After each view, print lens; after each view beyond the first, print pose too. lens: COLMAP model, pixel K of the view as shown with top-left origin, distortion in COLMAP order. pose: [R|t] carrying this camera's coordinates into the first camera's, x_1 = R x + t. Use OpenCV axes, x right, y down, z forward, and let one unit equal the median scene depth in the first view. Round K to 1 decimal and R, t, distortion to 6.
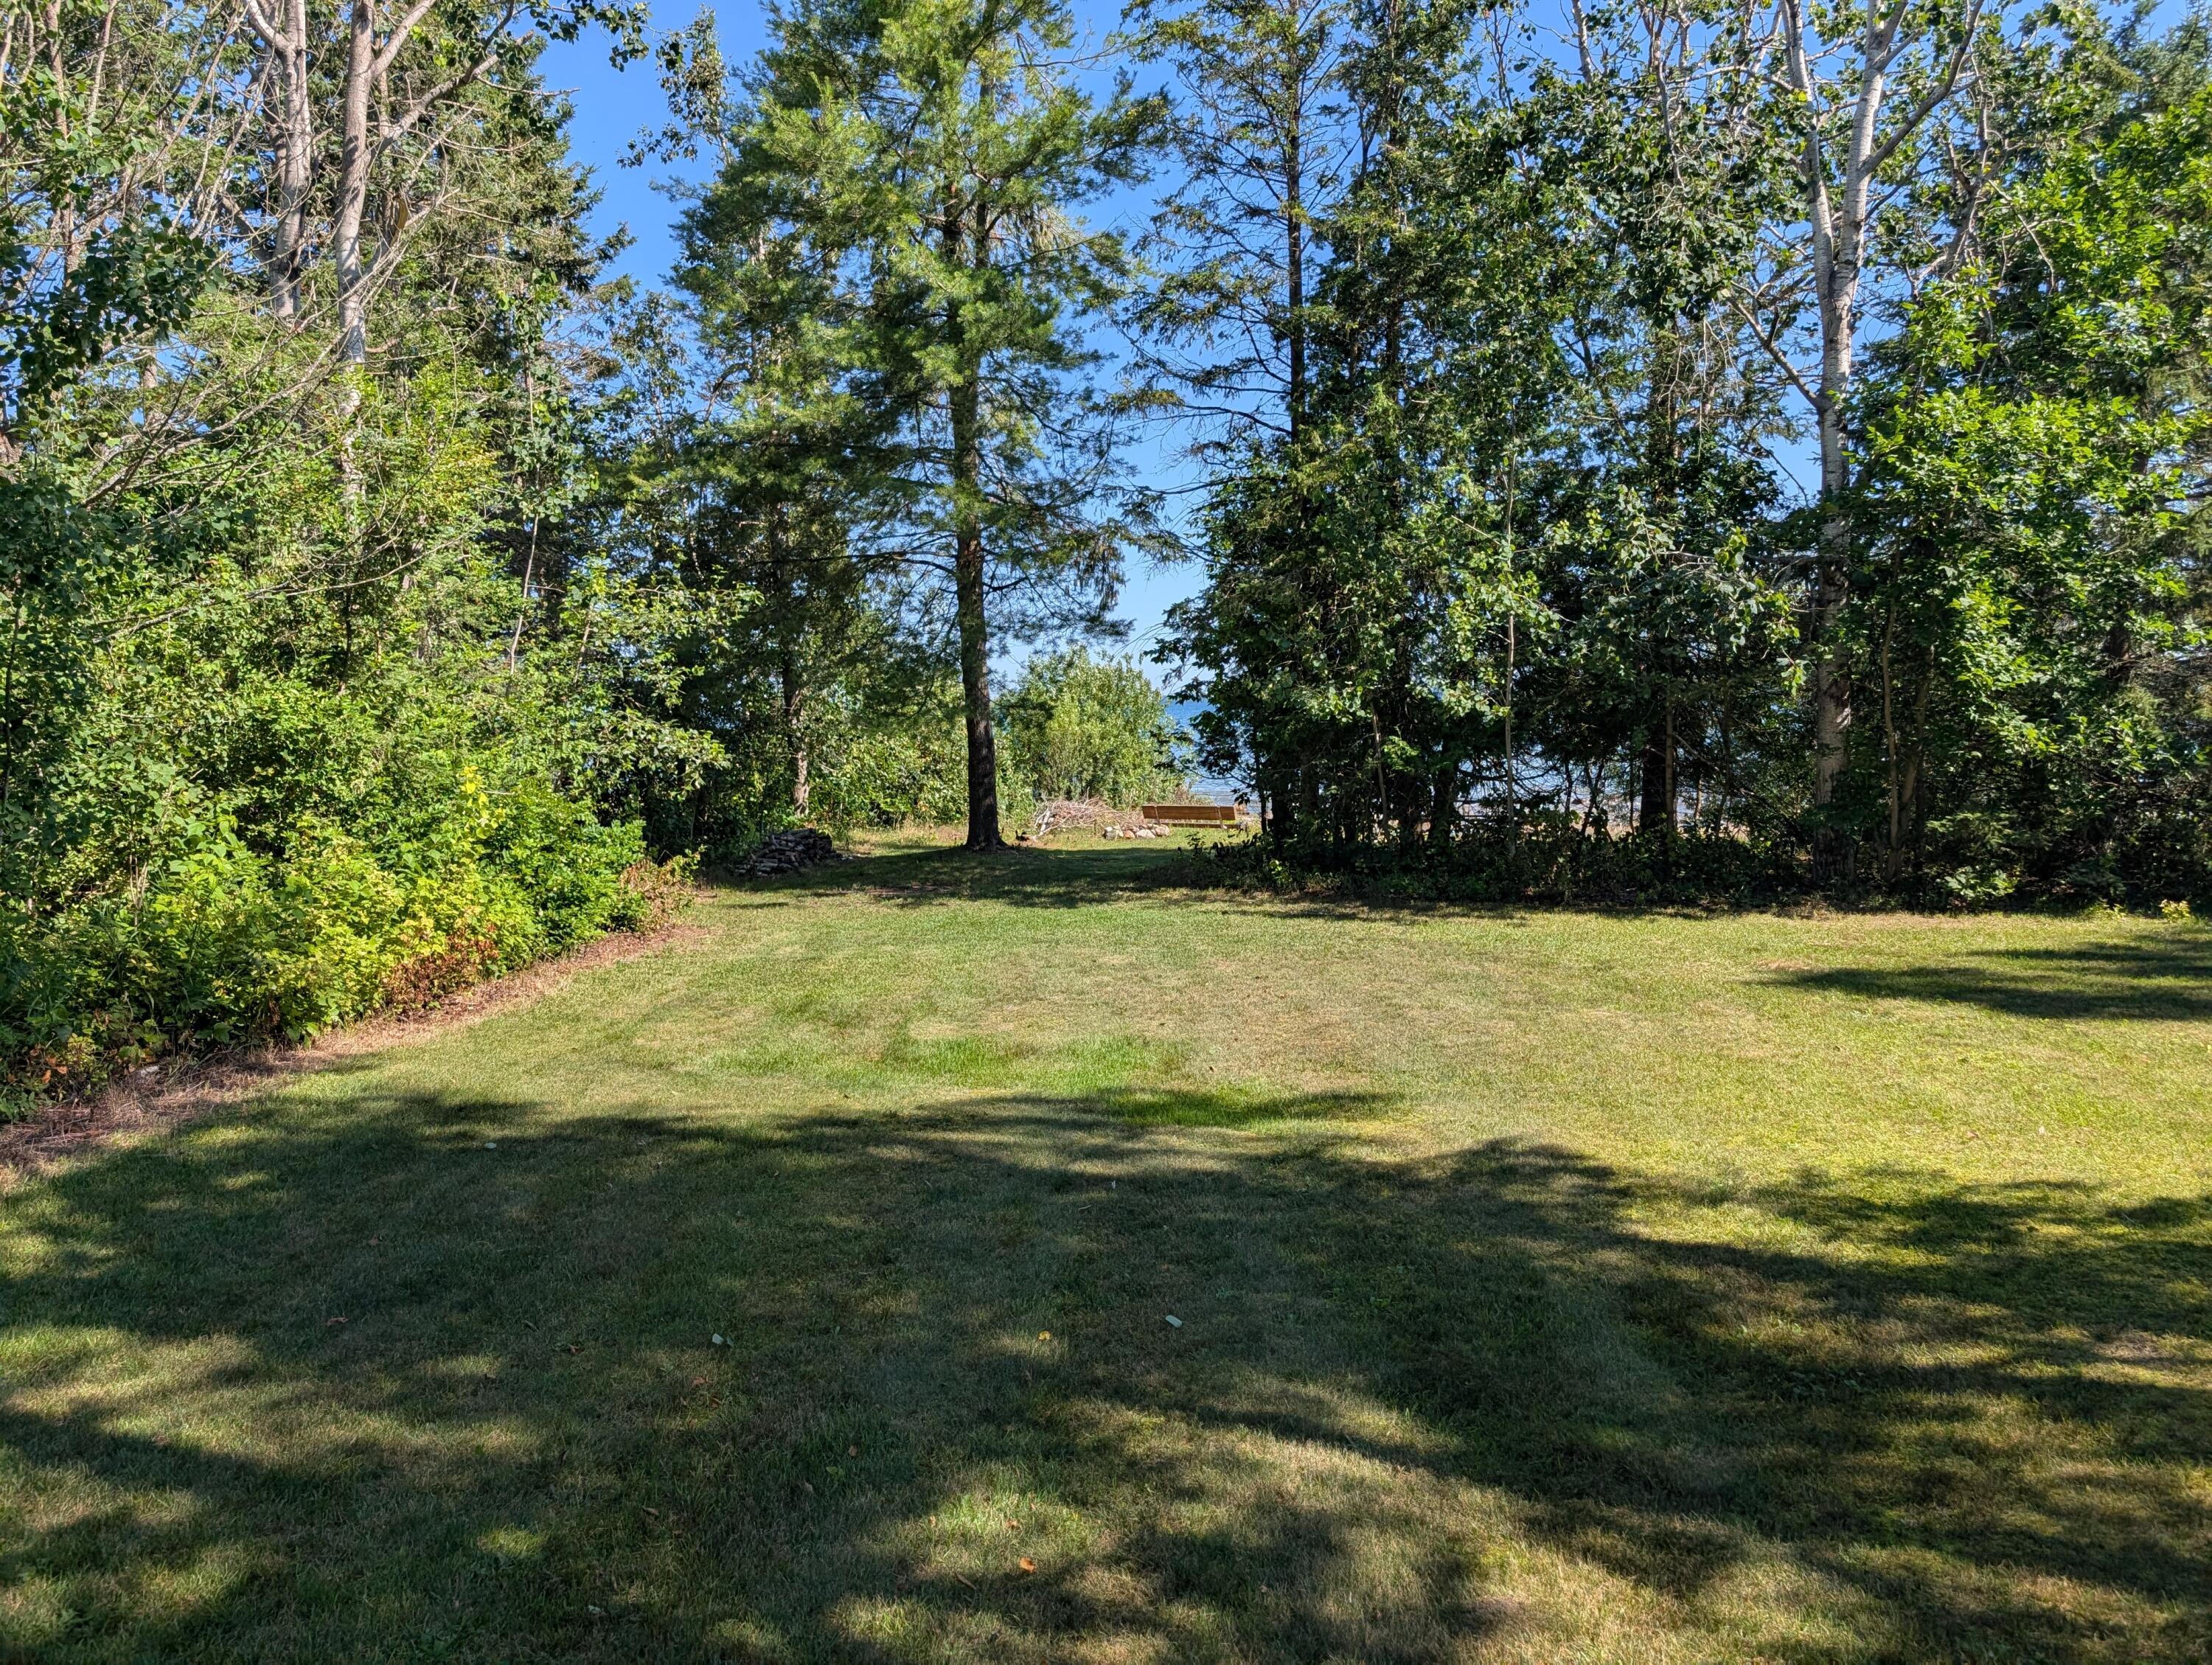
lens RADIAL K [[1561.1, 0, 1106.0], [0, 1561.1, 832.5], [0, 0, 1]] dist [0.000979, 0.000810]
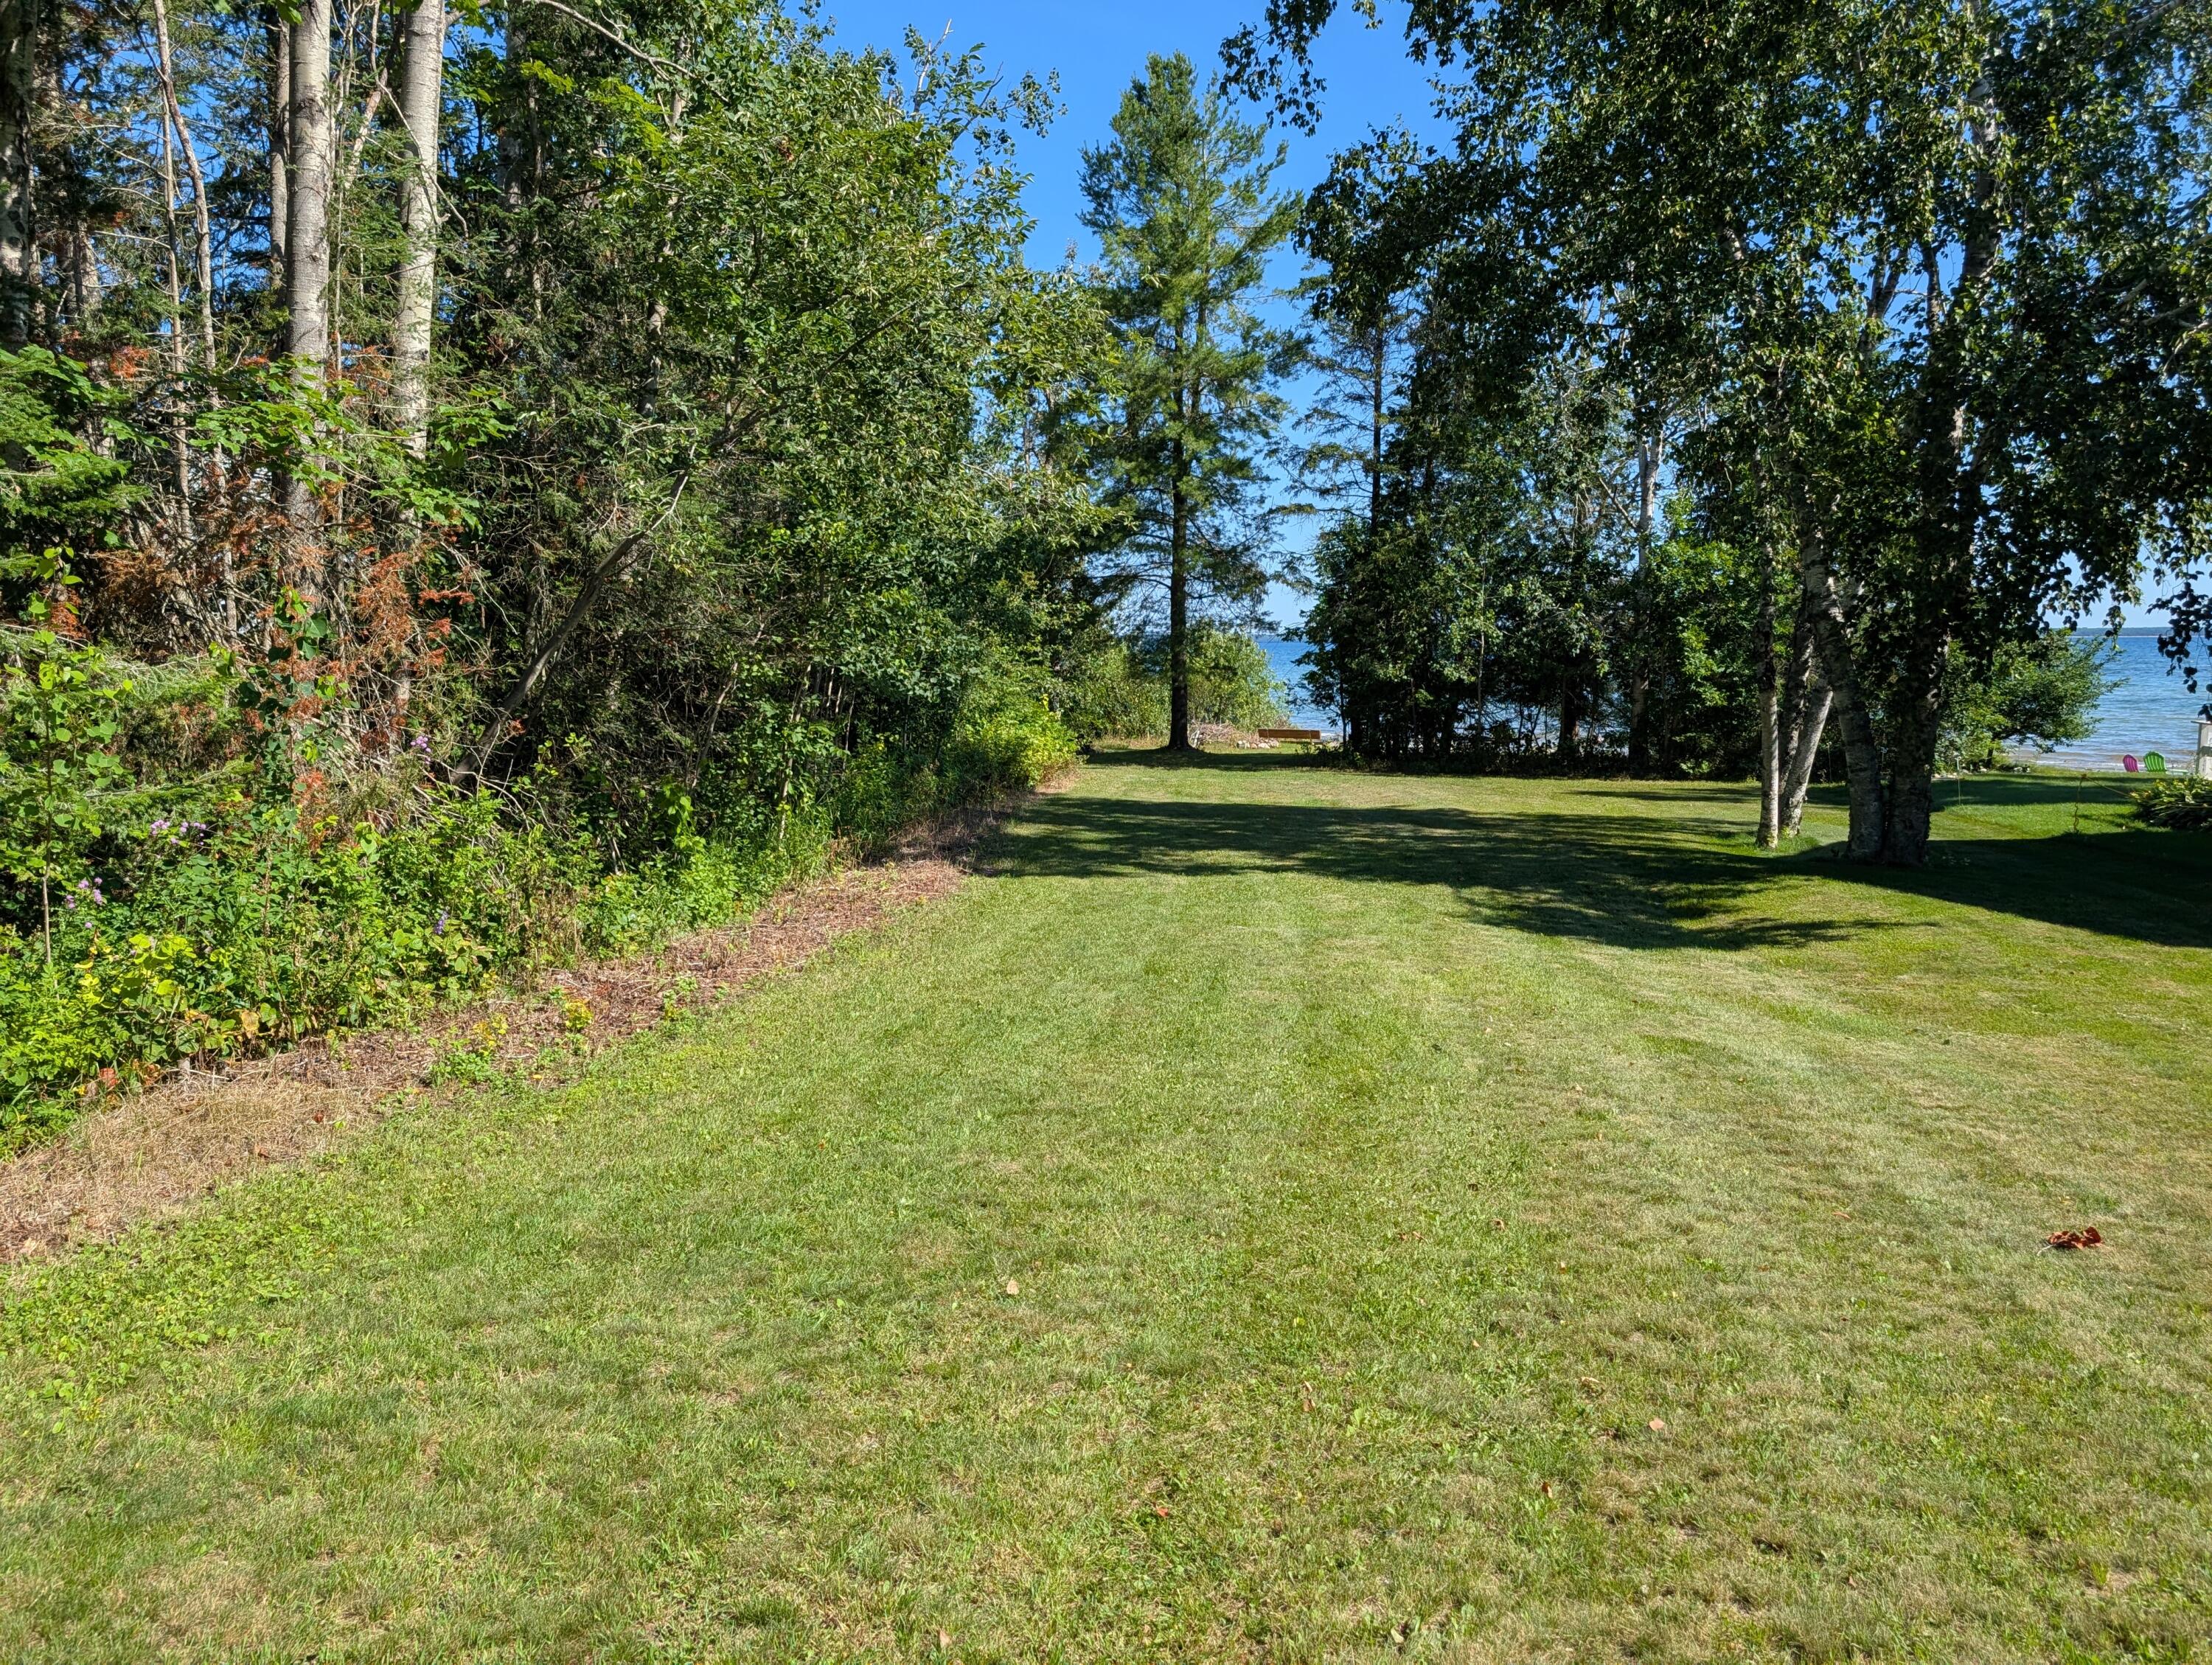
lens RADIAL K [[1521.3, 0, 1106.0], [0, 1521.3, 832.5], [0, 0, 1]] dist [0.001168, -0.000213]
pose [[0.999282, 0.028317, -0.025189, -0.138723], [-0.027239, 0.998741, 0.042133, 0.042245], [0.026350, -0.041417, 0.998794, -0.813219]]
